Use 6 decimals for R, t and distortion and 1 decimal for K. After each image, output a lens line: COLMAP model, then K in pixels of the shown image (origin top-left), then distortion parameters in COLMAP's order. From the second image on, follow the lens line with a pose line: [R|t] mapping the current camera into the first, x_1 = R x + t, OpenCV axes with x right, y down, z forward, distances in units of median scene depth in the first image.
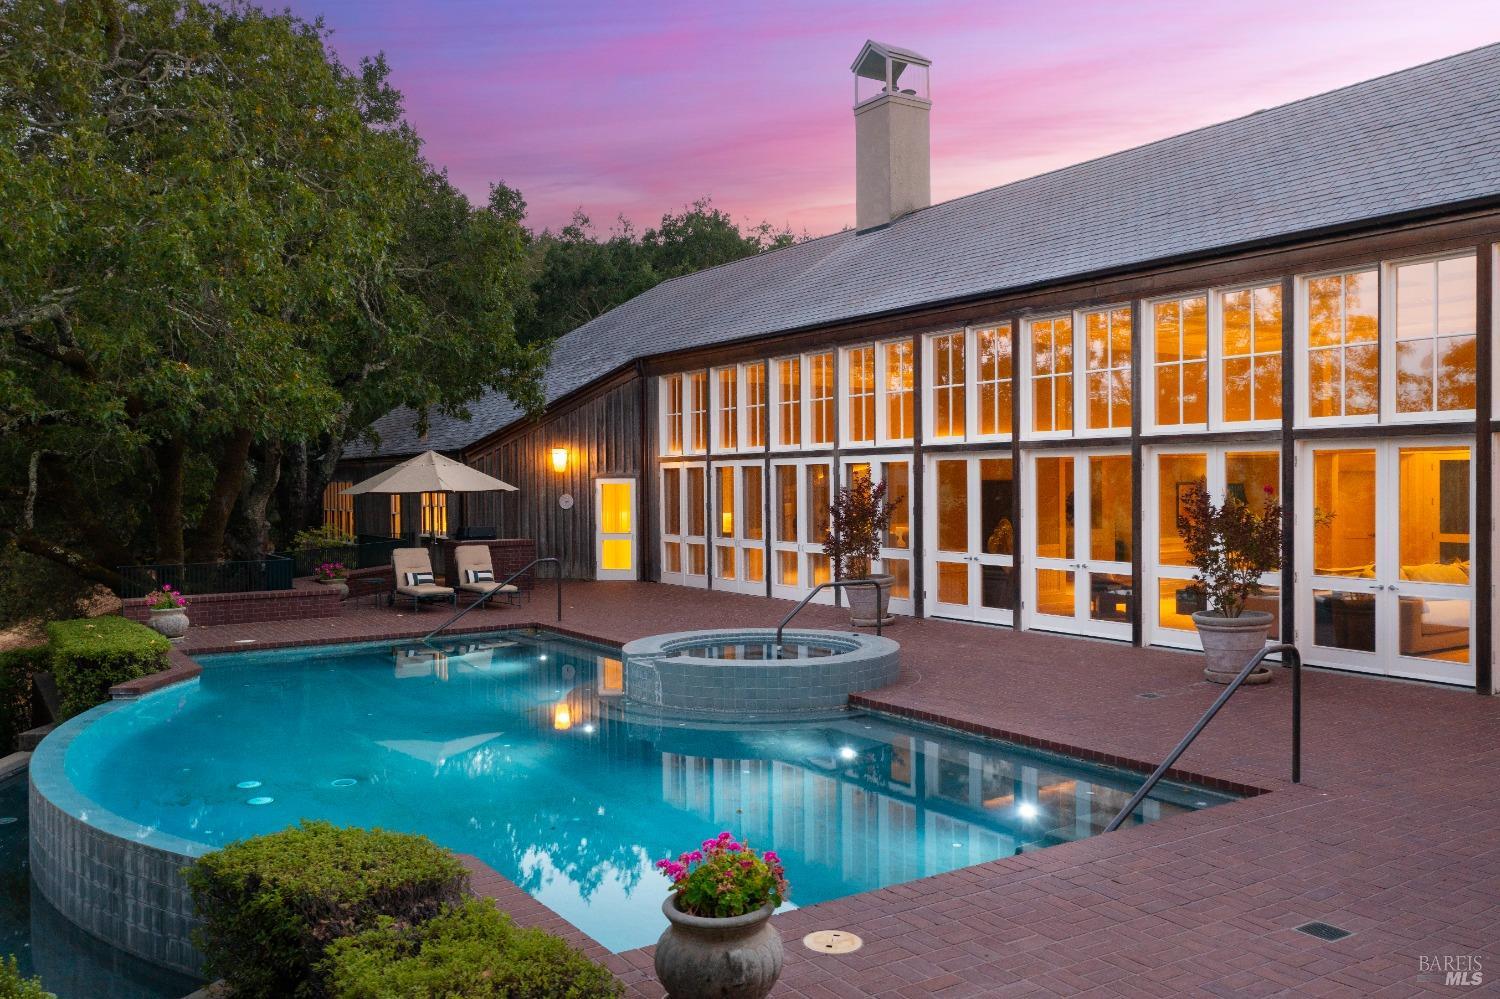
lens RADIAL K [[1177.7, 0, 750.0], [0, 1177.7, 499.5], [0, 0, 1]] dist [0.040902, -0.000808]
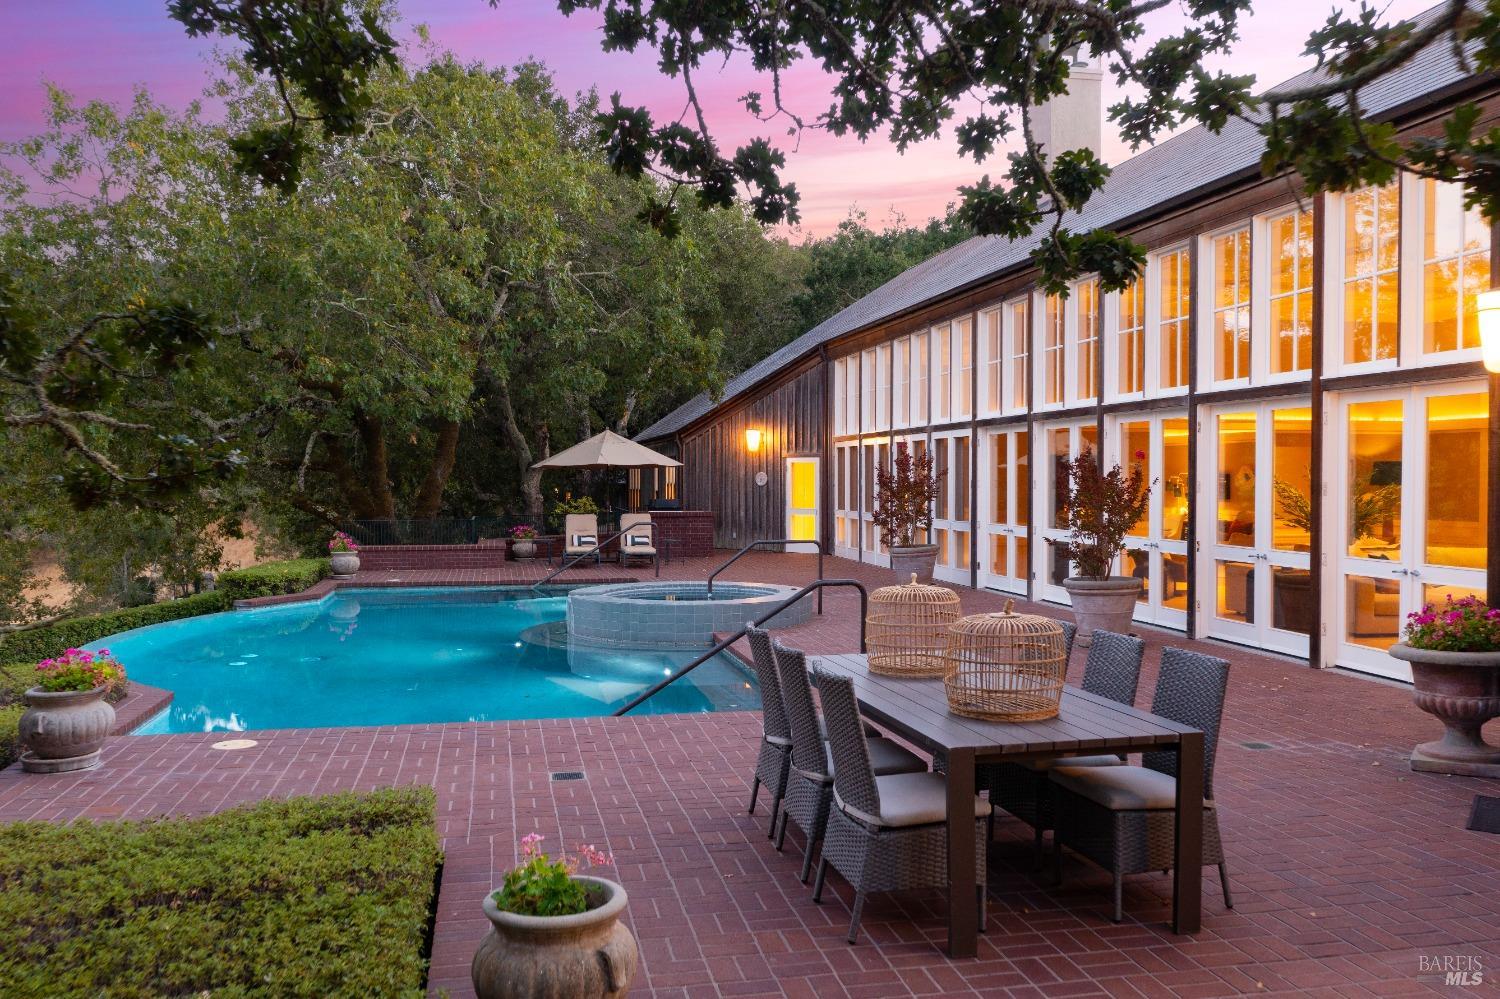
lens RADIAL K [[1177.7, 0, 750.0], [0, 1177.7, 499.5], [0, 0, 1]] dist [0.040902, -0.000808]
pose [[0.932380, 0.015119, -0.361163, 0.281890], [-0.012666, 0.999878, 0.009158, 0.013971], [0.361258, -0.003964, 0.932458, -0.019981]]
